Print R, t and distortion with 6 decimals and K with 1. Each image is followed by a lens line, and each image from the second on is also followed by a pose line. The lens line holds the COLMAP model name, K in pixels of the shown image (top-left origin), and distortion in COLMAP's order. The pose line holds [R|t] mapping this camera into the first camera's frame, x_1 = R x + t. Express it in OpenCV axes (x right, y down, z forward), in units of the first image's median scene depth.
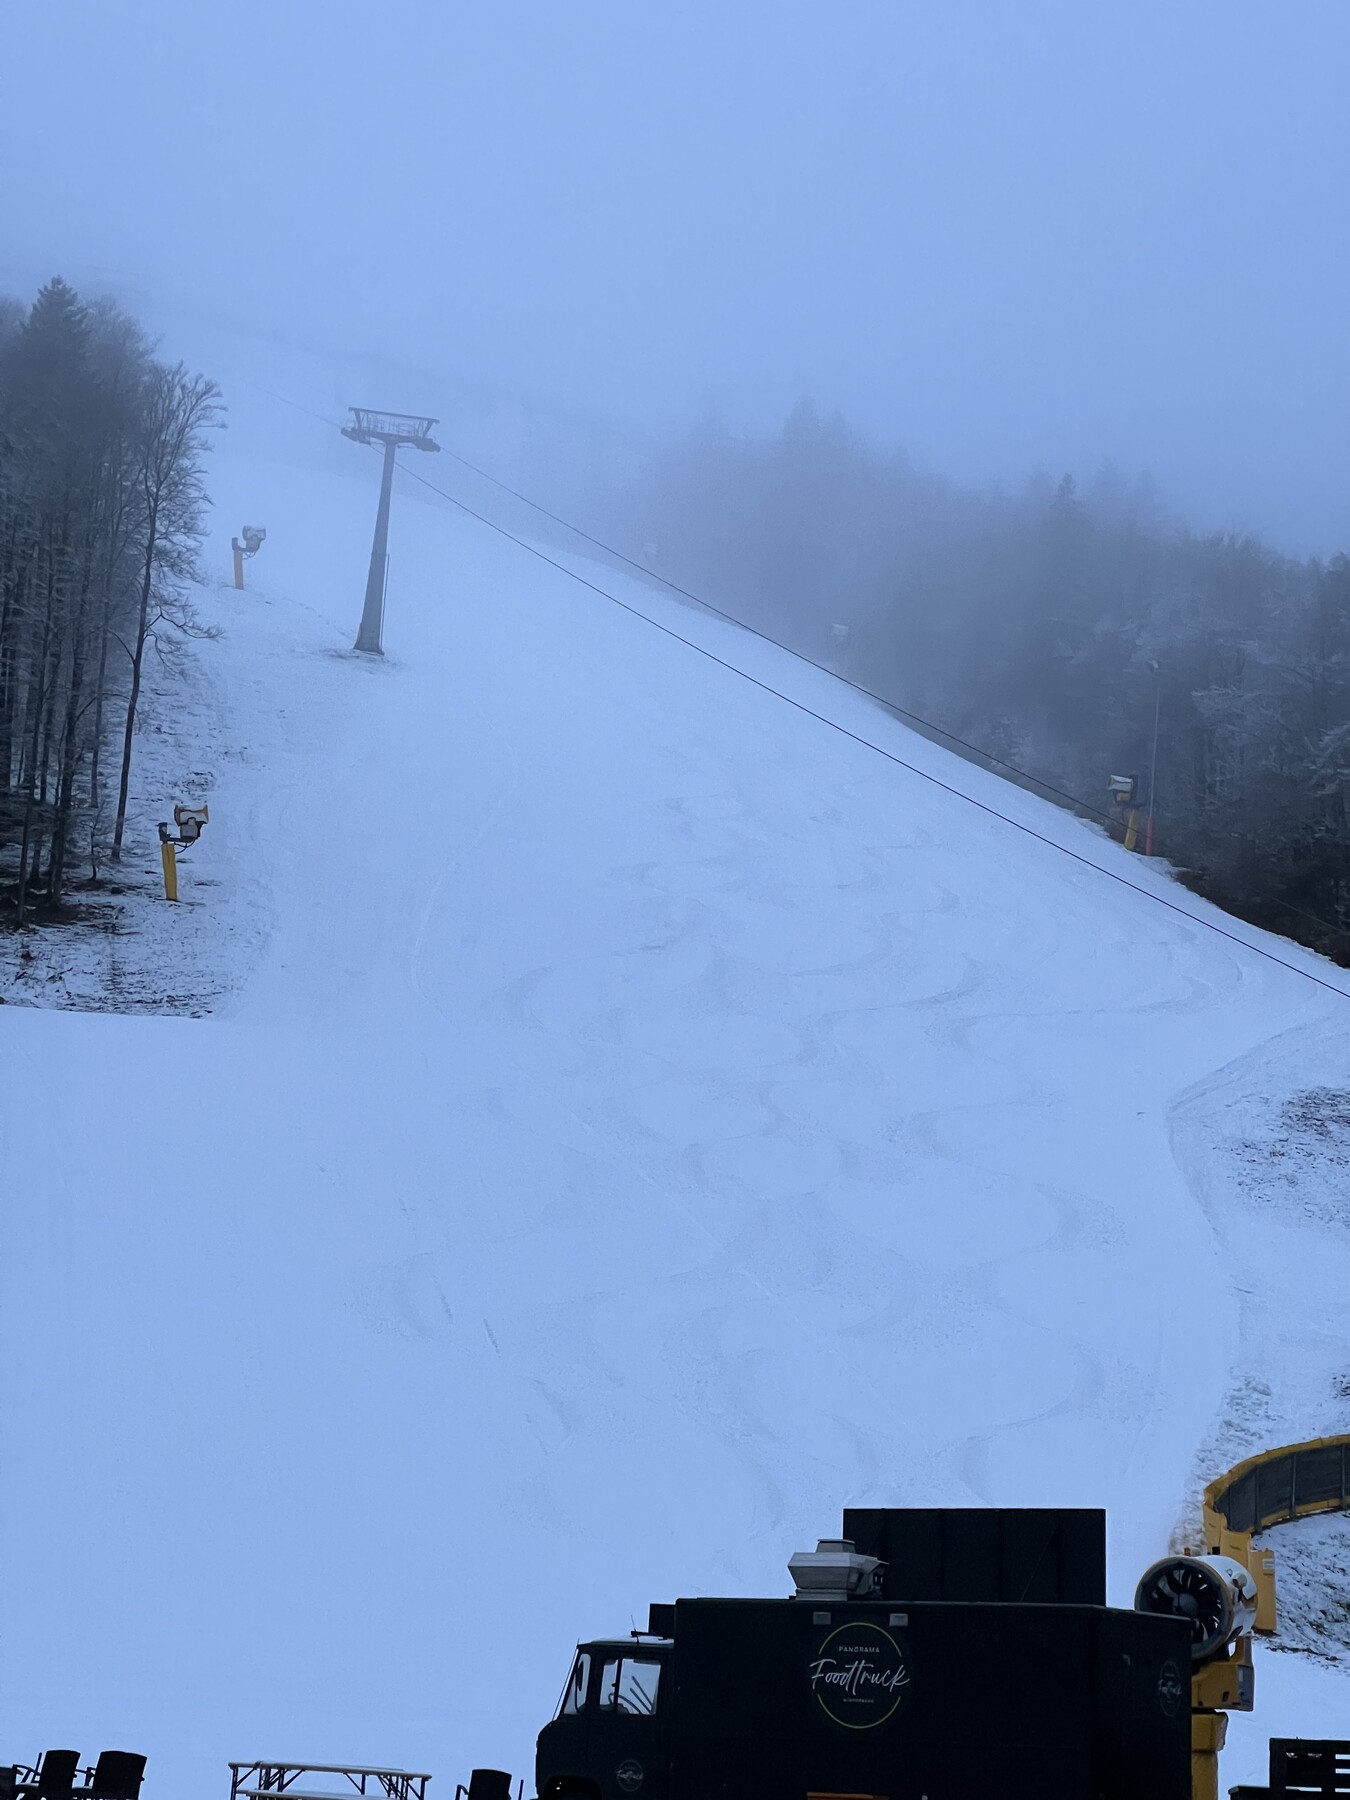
lens RADIAL K [[3992.4, 0, 675.0], [0, 3992.4, 900.0], [0, 0, 1]] dist [-0.019380, -0.024877]
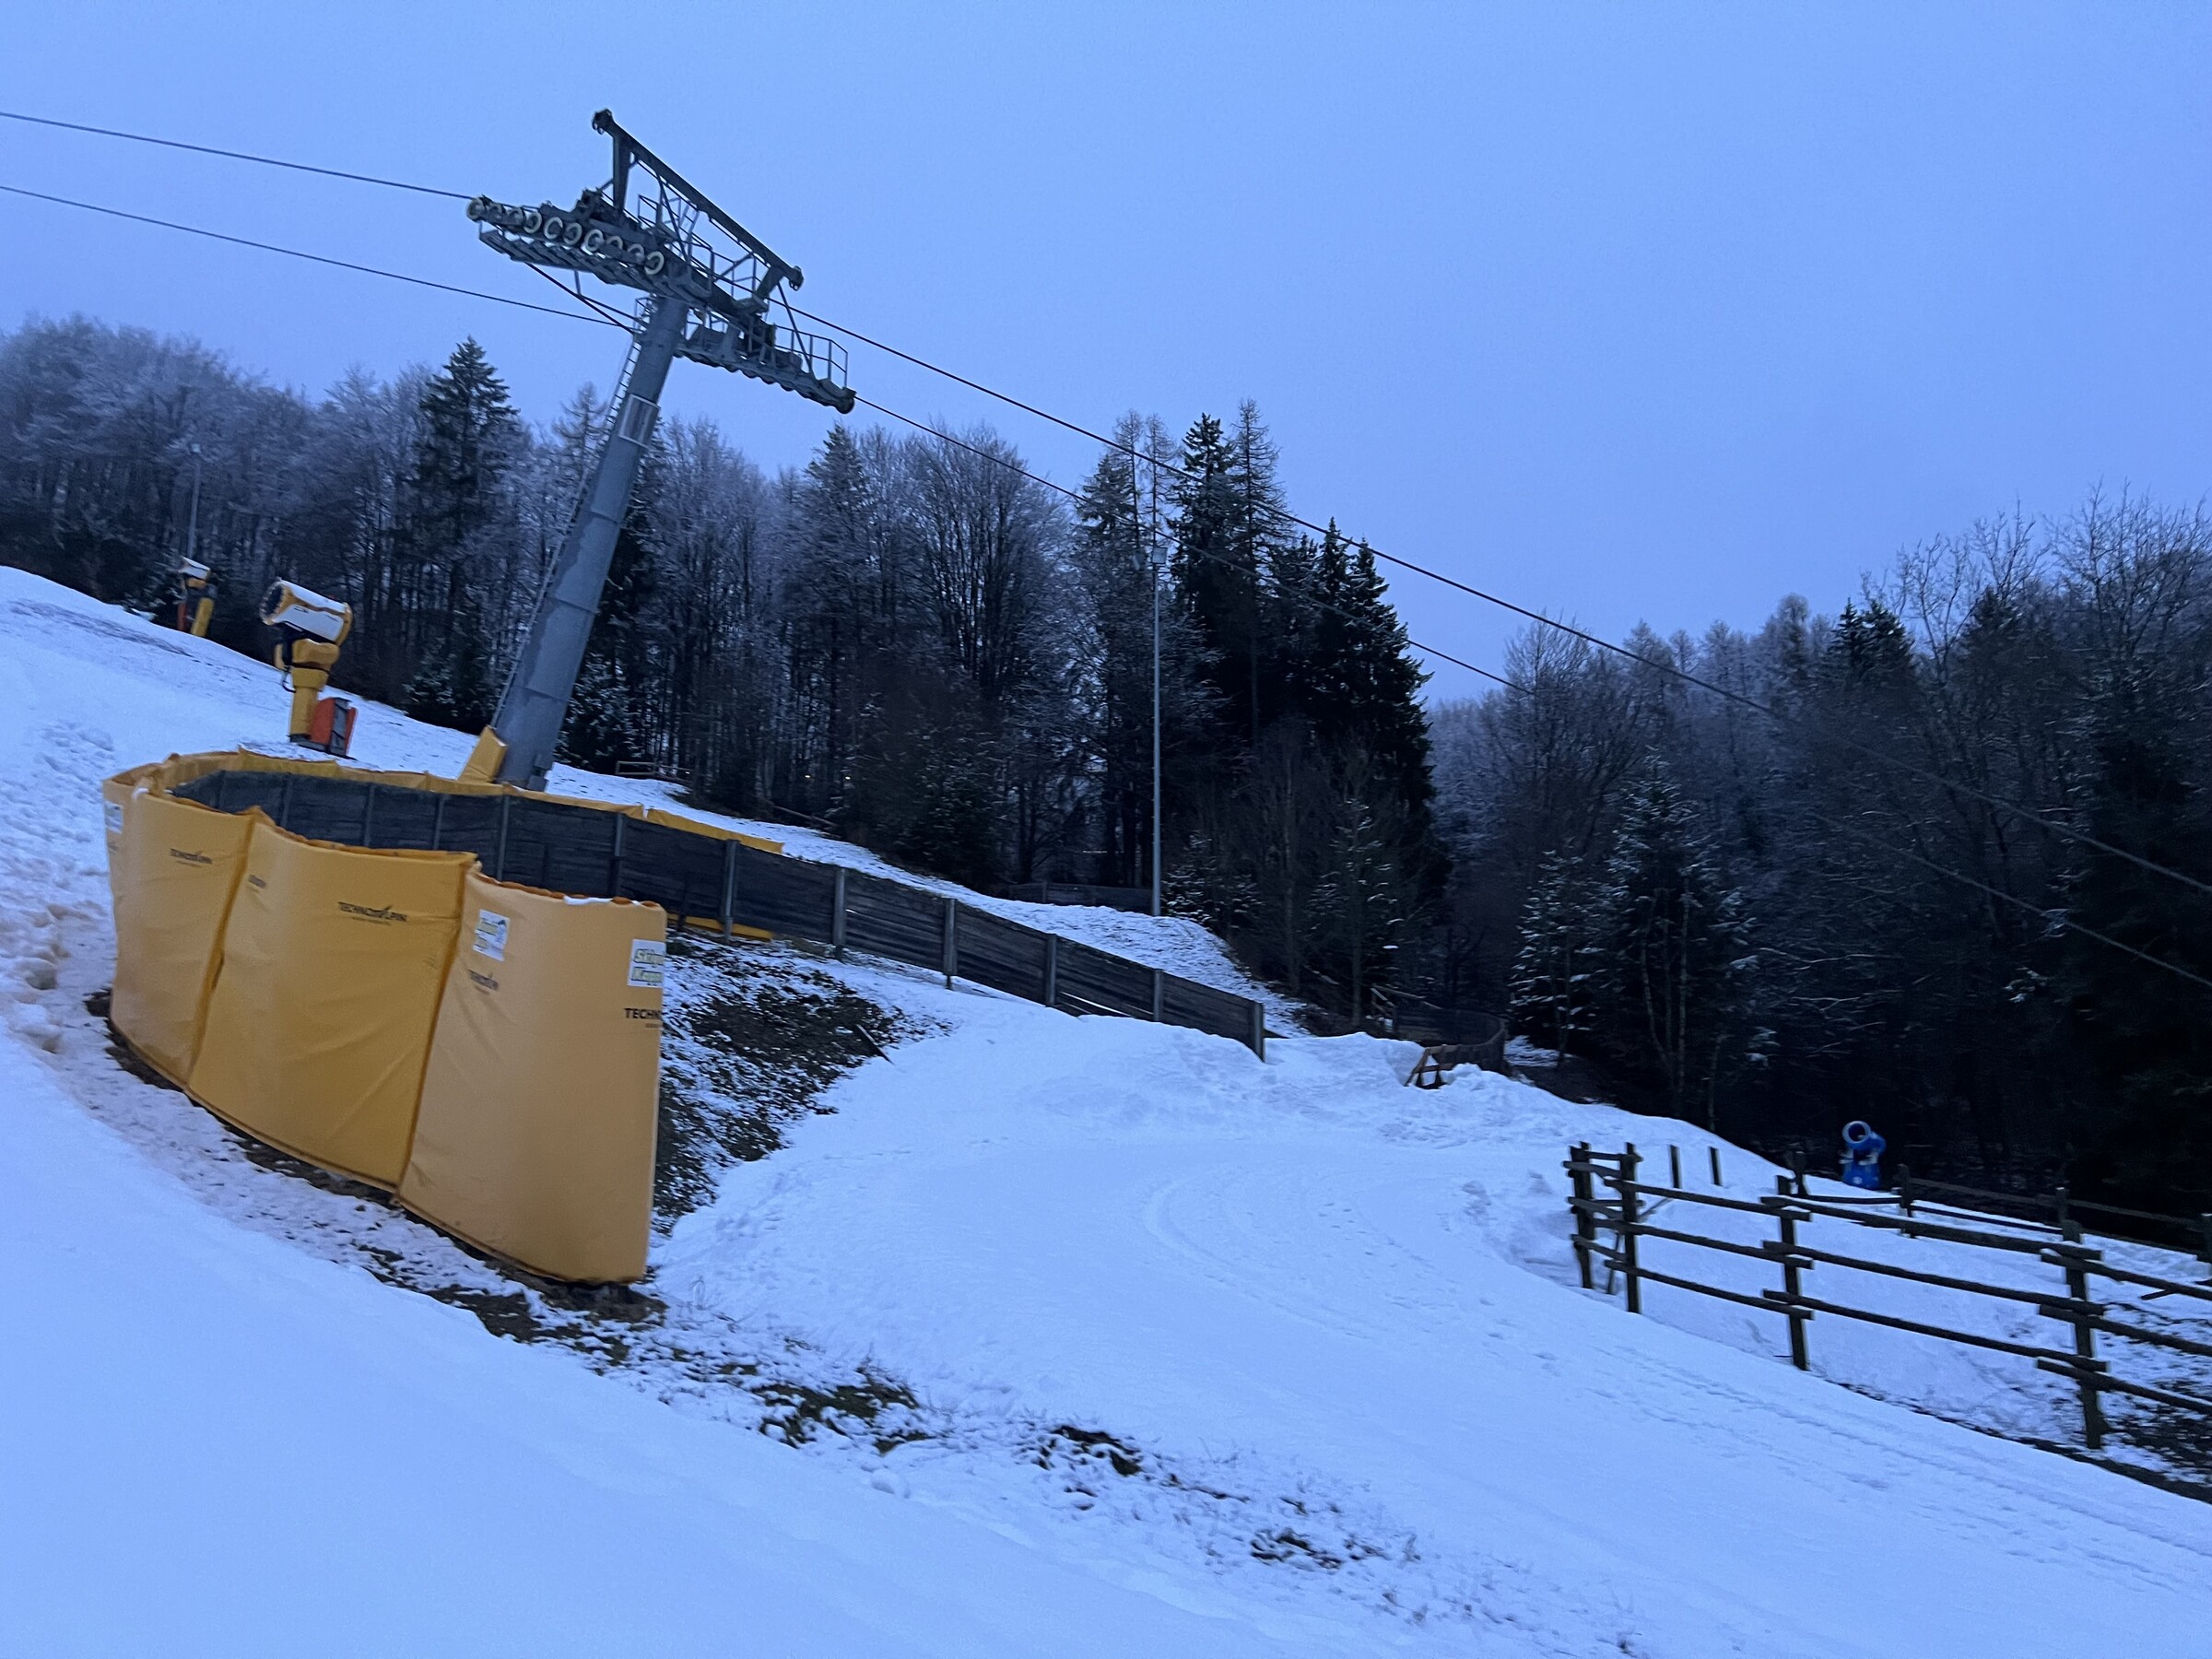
lens RADIAL K [[1665.9, 0, 1106.0], [0, 1665.9, 829.5], [0, 0, 1]] dist [-0.003391, 0.004050]
pose [[0.698509, 0.114117, 0.706444, 0.038826], [-0.118942, 0.991985, -0.042637, 0.061025], [-0.705647, -0.054243, 0.706484, 0.348809]]
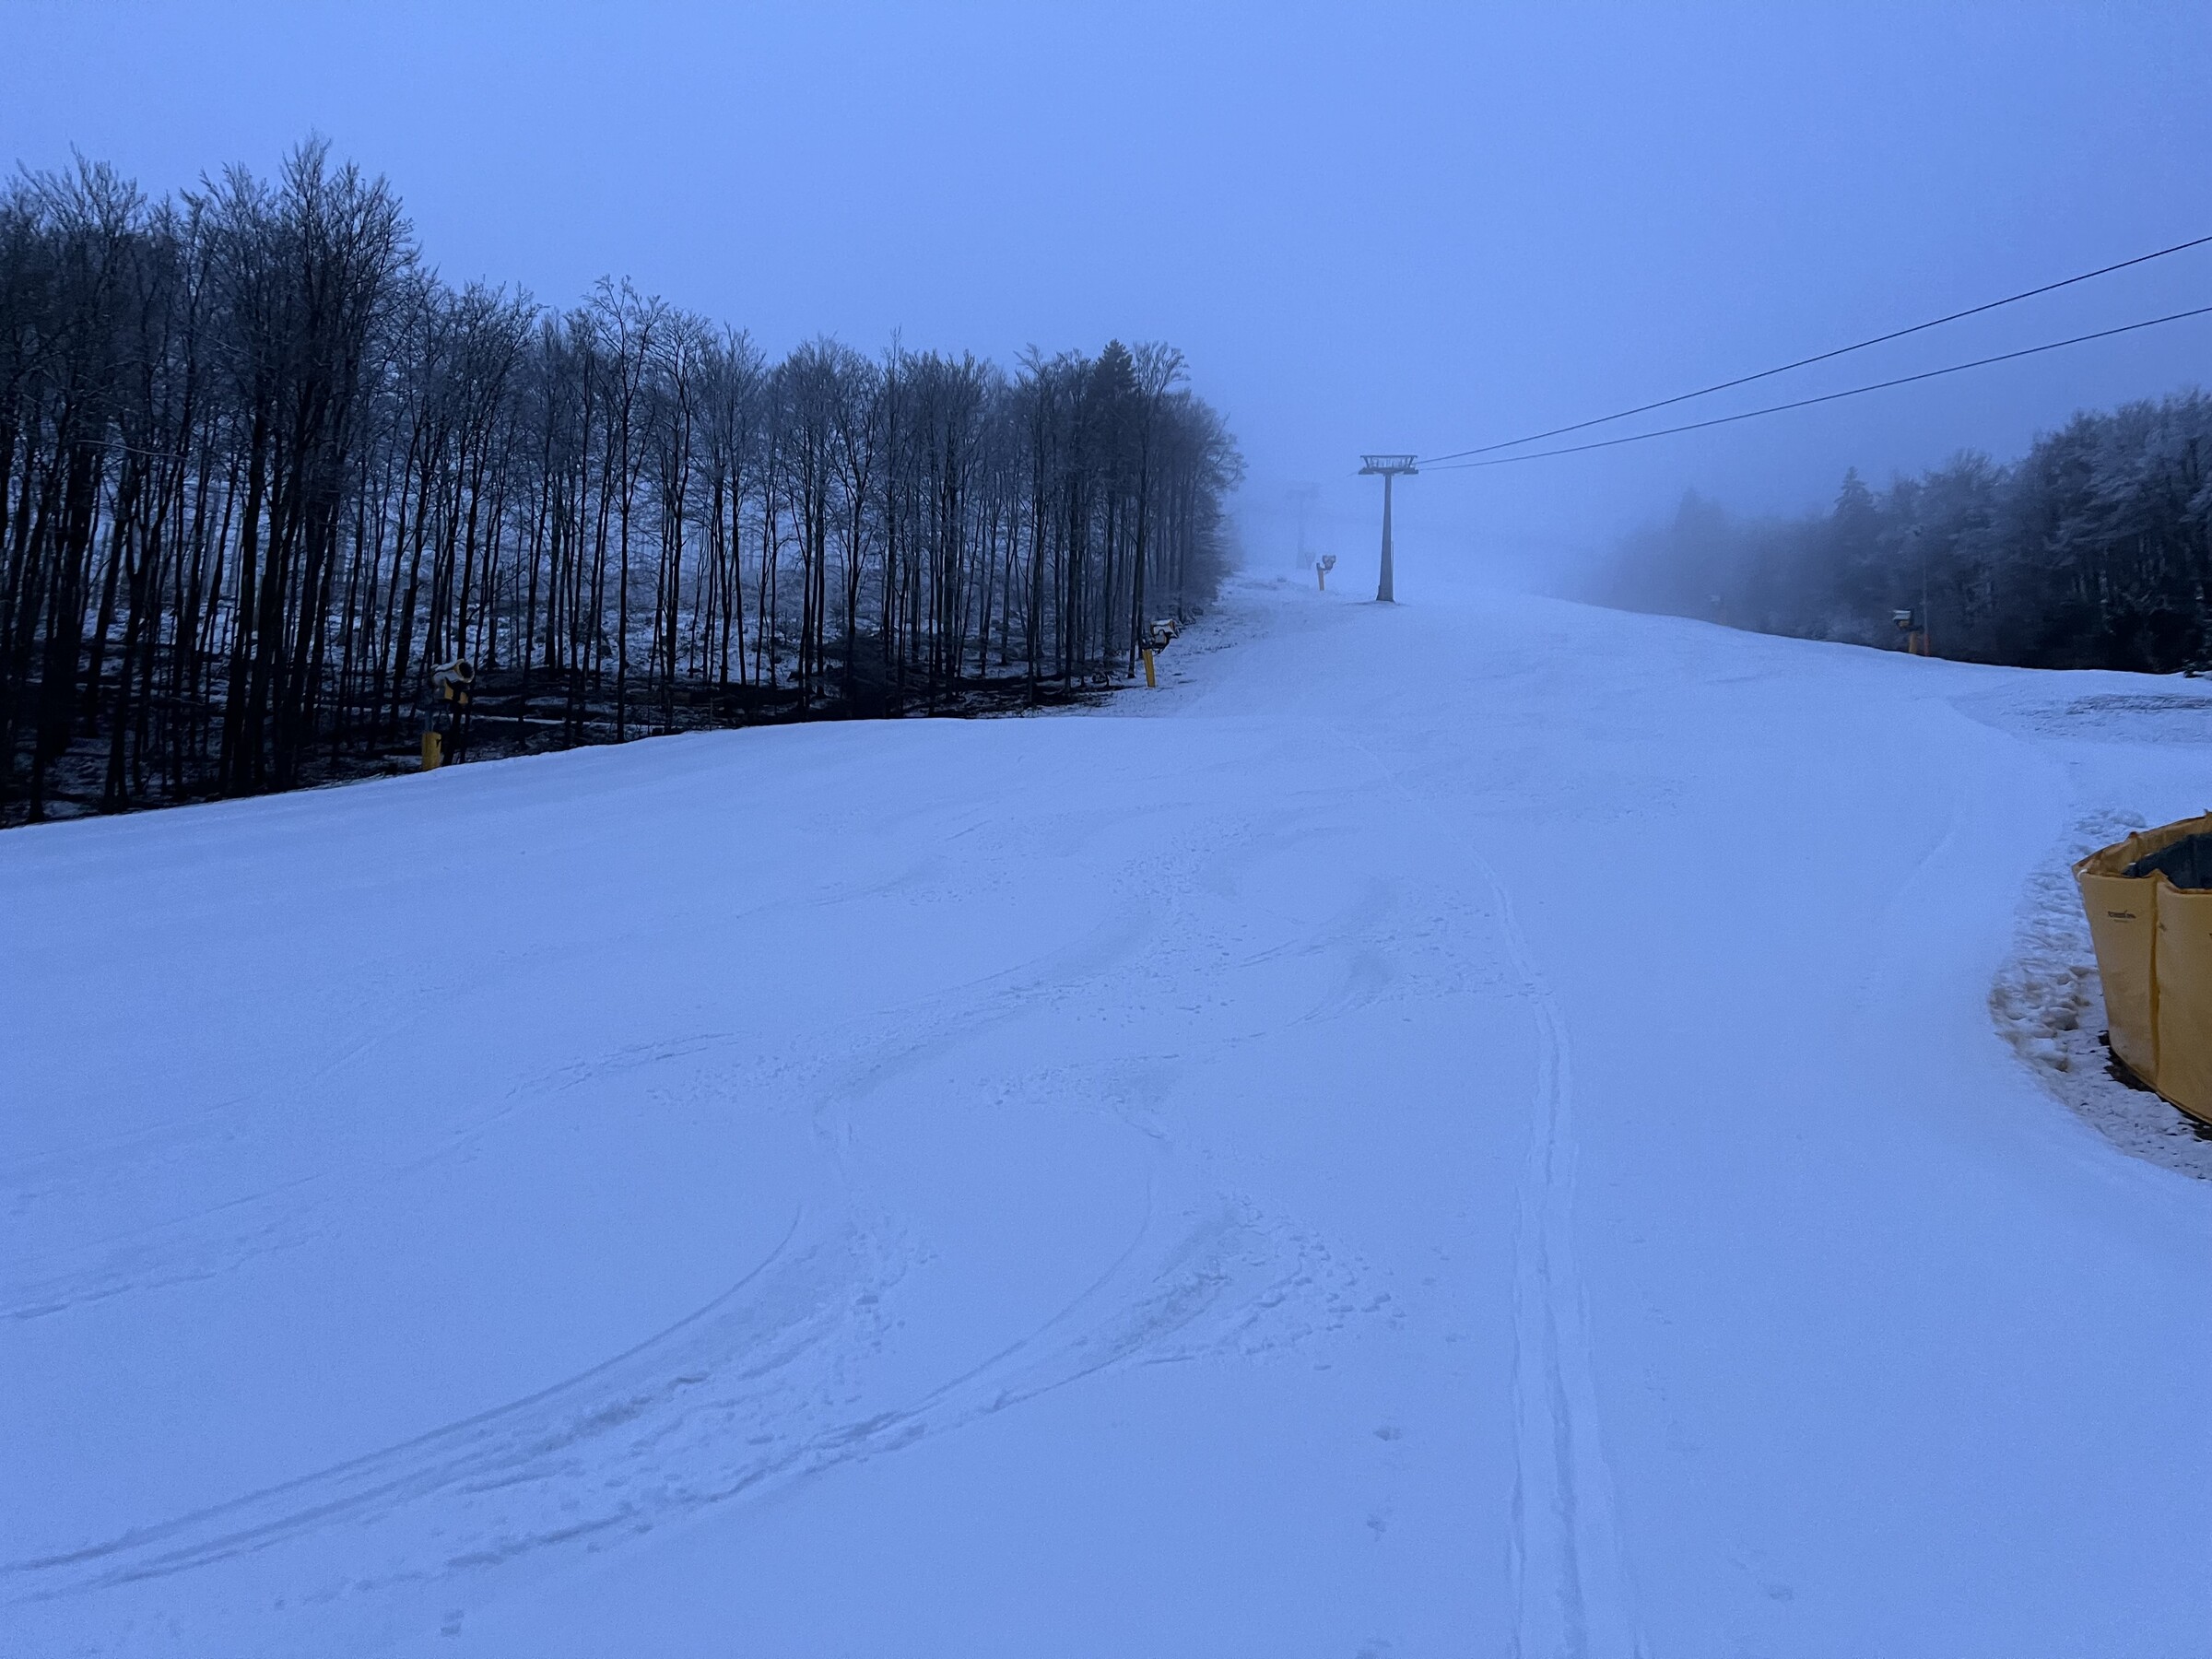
lens RADIAL K [[1665.9, 0, 1106.0], [0, 1665.9, 829.5], [0, 0, 1]] dist [-0.003391, 0.004050]
pose [[0.935627, -0.089865, -0.341361, 0.040147], [0.074740, 0.995559, -0.057233, 0.060407], [0.344988, 0.028036, 0.938188, 0.329142]]
